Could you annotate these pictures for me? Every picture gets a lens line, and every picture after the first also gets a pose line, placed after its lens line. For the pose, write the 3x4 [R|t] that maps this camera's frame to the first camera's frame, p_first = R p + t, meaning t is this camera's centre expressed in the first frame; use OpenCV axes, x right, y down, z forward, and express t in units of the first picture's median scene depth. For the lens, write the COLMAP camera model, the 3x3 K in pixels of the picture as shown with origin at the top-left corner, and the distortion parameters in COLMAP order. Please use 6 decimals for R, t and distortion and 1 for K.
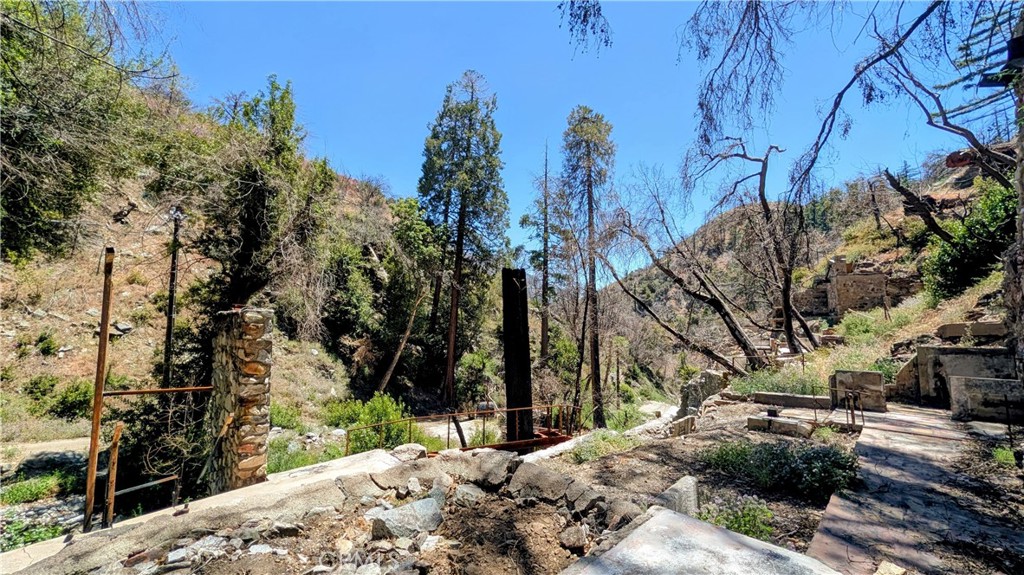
lens RADIAL K [[389.9, 0, 513.4], [0, 389.9, 285.5], [0, 0, 1]] dist [0.002351, -0.000029]
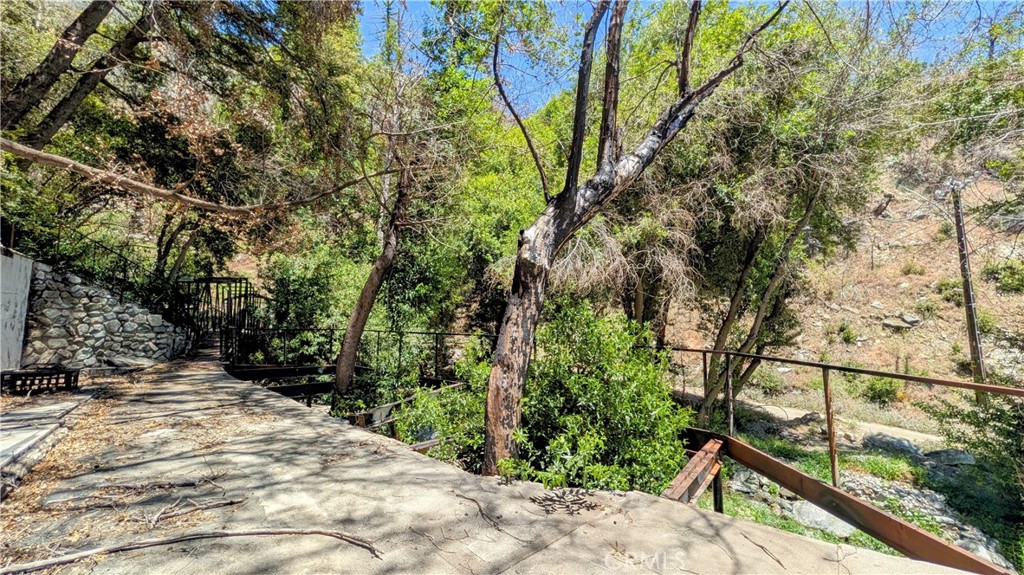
lens RADIAL K [[389.9, 0, 510.8], [0, 389.9, 292.5], [0, 0, 1]] dist [0.002351, -0.000029]
pose [[0.031713, -0.075901, -0.996611, -0.081551], [0.096682, 0.992670, -0.072524, 0.017111], [0.994810, -0.094054, 0.038819, 0.007519]]
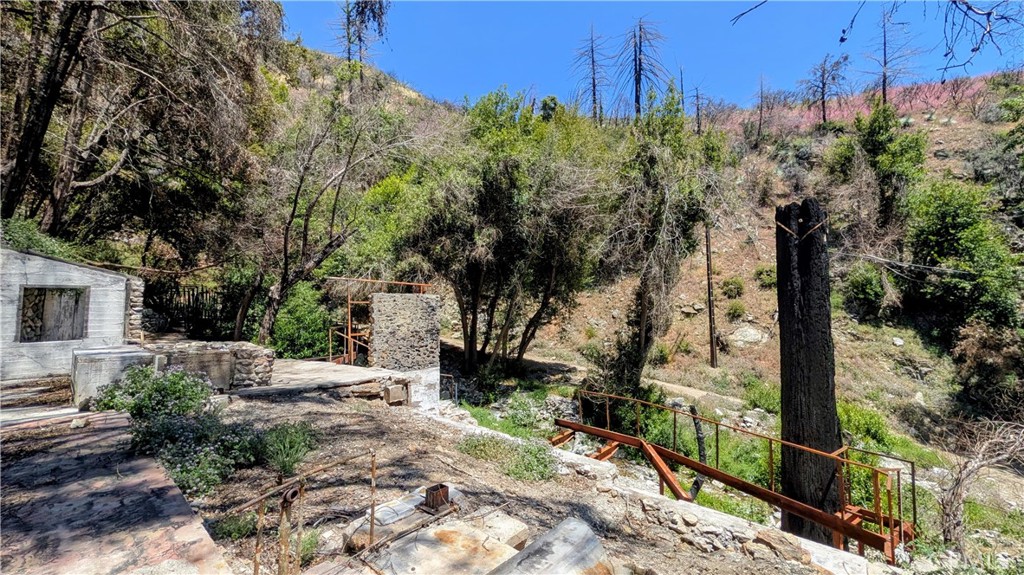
lens RADIAL K [[389.9, 0, 512.5], [0, 389.9, 290.5], [0, 0, 1]] dist [0.002351, -0.000029]
pose [[0.073471, -0.043022, -0.996369, 0.280333], [0.097289, 0.994613, -0.035773, 0.035117], [0.992541, -0.094307, 0.077261, 0.279924]]
